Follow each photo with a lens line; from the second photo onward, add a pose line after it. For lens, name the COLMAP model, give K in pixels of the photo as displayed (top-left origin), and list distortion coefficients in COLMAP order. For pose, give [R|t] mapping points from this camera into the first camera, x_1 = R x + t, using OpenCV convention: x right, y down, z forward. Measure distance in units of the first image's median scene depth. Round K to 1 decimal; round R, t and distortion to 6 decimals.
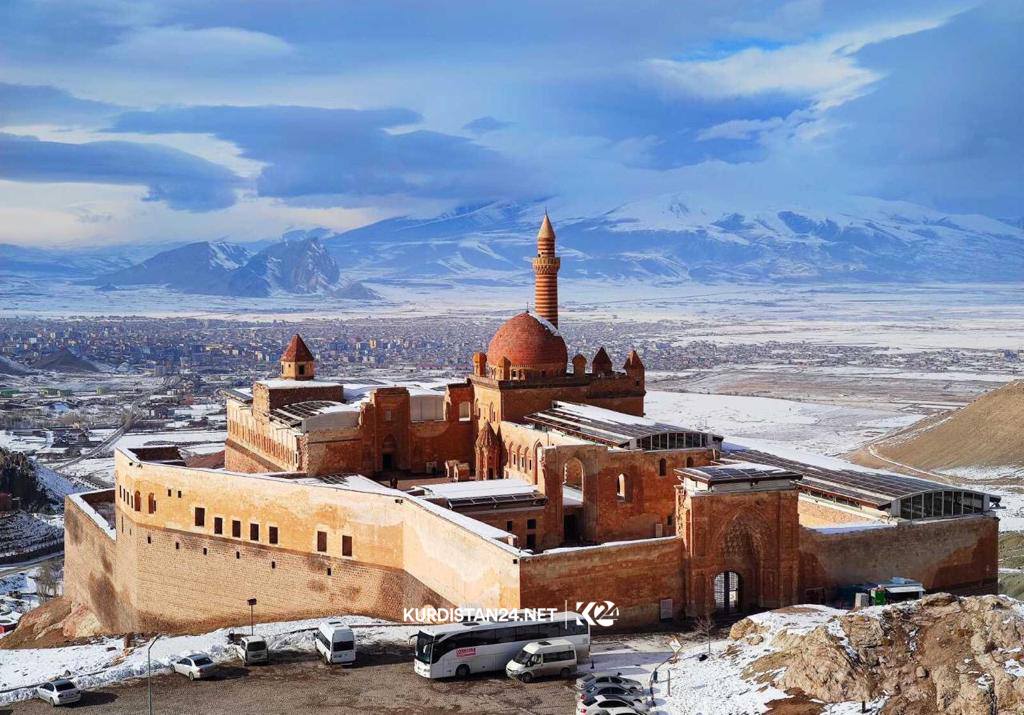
lens RADIAL K [[1512.6, 0, 512.0], [0, 1512.6, 357.5], [0, 0, 1]] dist [0.264420, -1.245391]
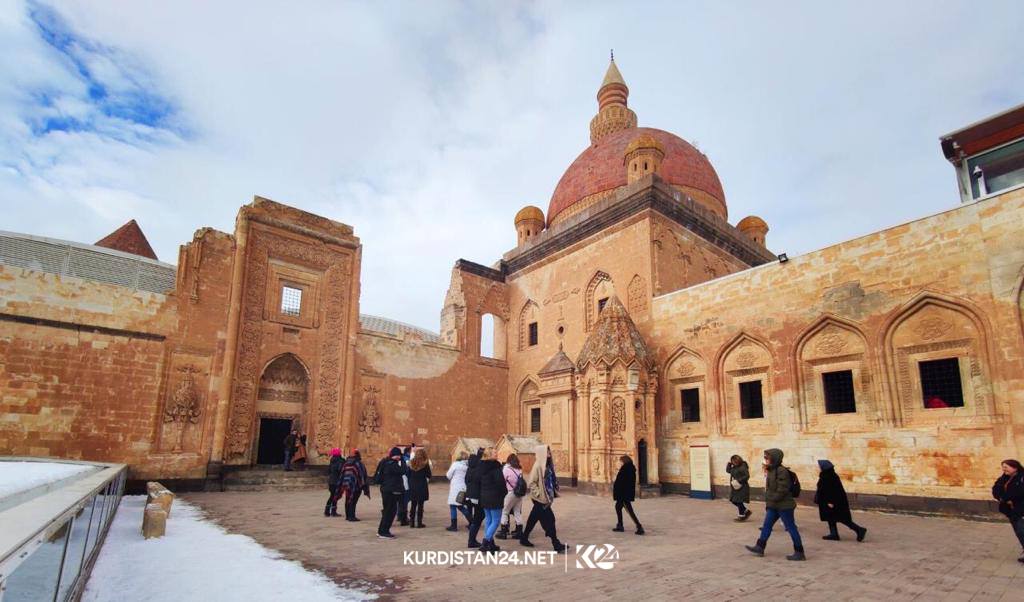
lens RADIAL K [[465.7, 0, 511.5], [0, 465.7, 382.8], [0, 0, 1]] dist [0.039461, -0.017917]
pose [[0.962870, 0.062589, 0.262610, -0.060344], [0.003826, 0.969493, -0.245090, 0.081798], [-0.269939, 0.236994, 0.933256, 0.893404]]
